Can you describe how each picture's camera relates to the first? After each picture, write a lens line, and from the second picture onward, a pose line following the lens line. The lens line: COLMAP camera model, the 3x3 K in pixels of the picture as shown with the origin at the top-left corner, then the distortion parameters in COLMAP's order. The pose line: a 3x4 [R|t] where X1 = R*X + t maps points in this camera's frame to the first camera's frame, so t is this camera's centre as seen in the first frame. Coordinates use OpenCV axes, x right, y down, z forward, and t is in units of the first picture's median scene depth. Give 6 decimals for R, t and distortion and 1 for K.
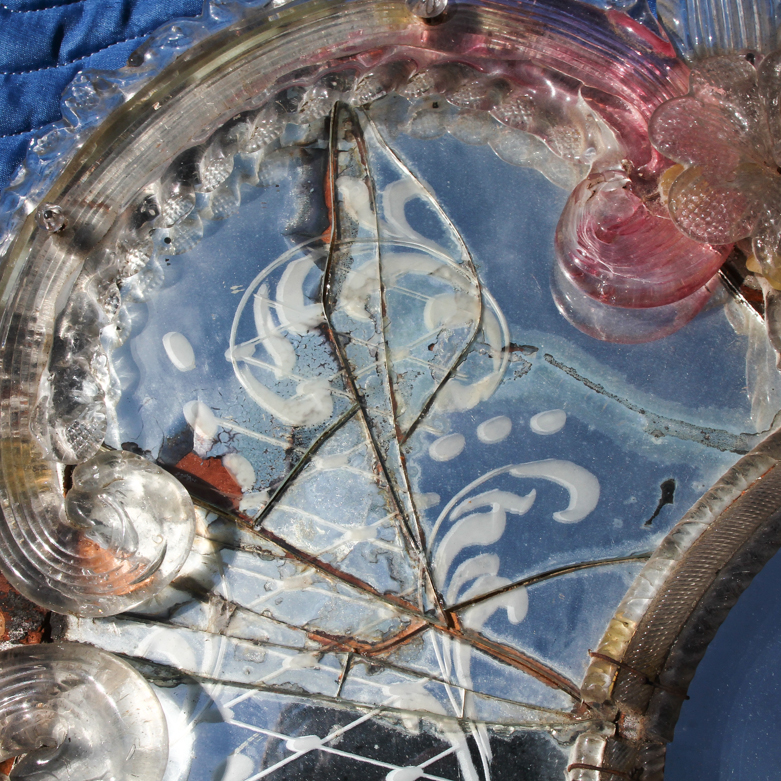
lens RADIAL K [[1327.2, 0, 390.5], [0, 1327.2, 390.5], [0, 0, 1]] dist [-0.076812, 0.018769]
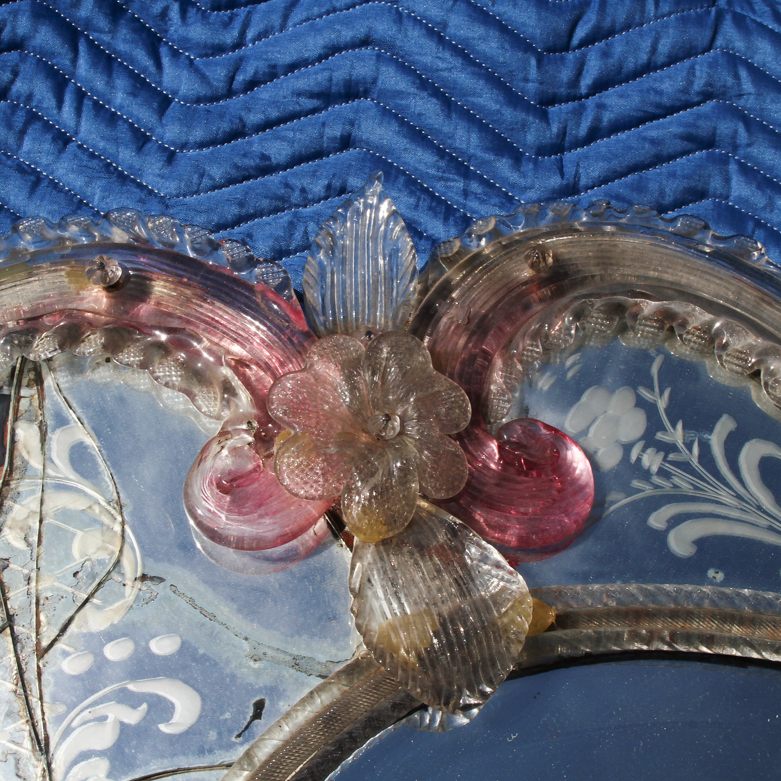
lens RADIAL K [[1327.2, 0, 390.5], [0, 1327.2, 390.5], [0, 0, 1]] dist [-0.076812, 0.018769]
pose [[0.997772, 0.042082, 0.051768, 0.247653], [-0.037969, 0.996230, -0.078007, -0.117179], [-0.054856, 0.075868, 0.995608, -0.200963]]
